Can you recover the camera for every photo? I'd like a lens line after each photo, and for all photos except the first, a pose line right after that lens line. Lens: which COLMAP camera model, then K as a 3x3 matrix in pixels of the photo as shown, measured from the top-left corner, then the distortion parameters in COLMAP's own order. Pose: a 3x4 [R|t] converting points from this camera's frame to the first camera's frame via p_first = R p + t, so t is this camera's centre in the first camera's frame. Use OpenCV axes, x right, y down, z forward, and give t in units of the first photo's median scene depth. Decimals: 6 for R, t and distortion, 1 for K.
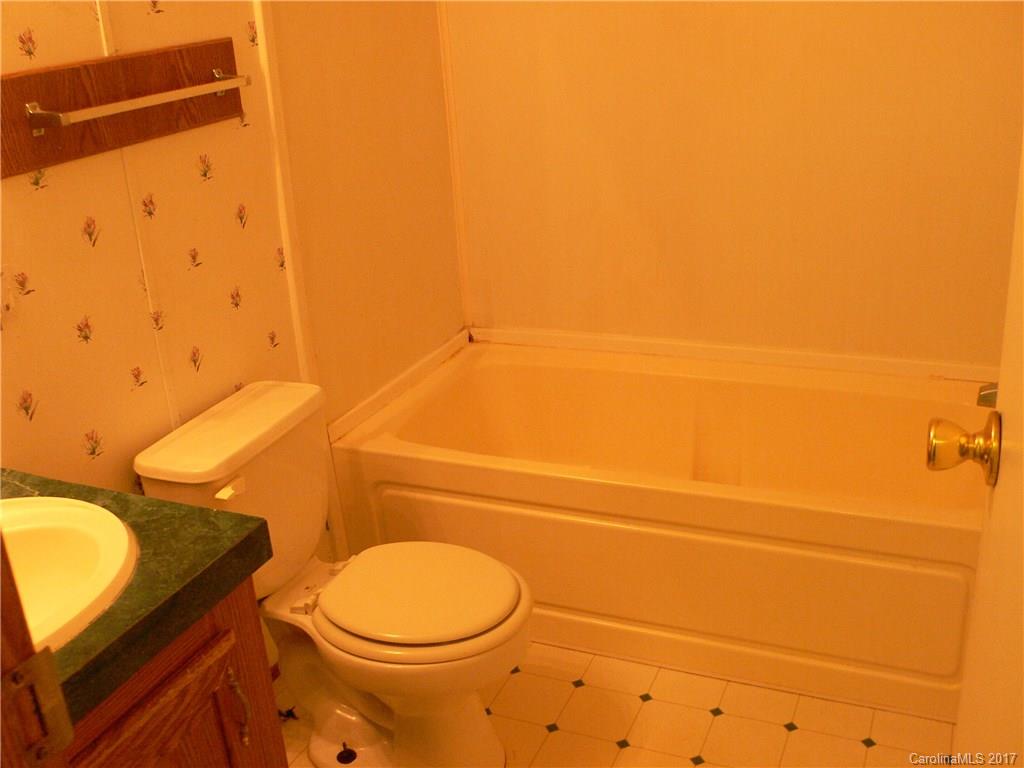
lens RADIAL K [[1072.5, 0, 509.0], [0, 1072.5, 365.9], [0, 0, 1]] dist [-0.109294, 0.106541]
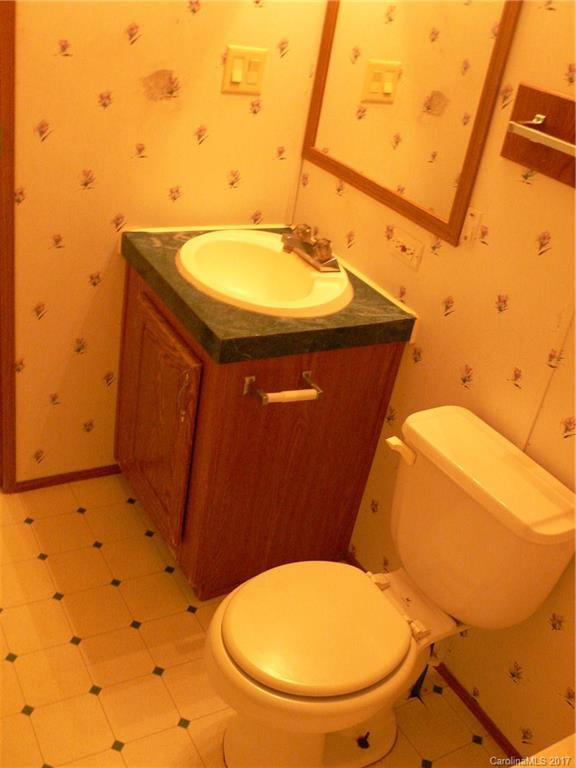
lens RADIAL K [[804.4, 0, 288.0], [0, 804.4, 384.0], [0, 0, 1]] dist [-0.109294, 0.106541]
pose [[-0.604579, 0.368026, -0.706428, 0.473674], [-0.388834, 0.637664, 0.664976, -0.532813], [0.695192, 0.676714, -0.242417, 1.202135]]
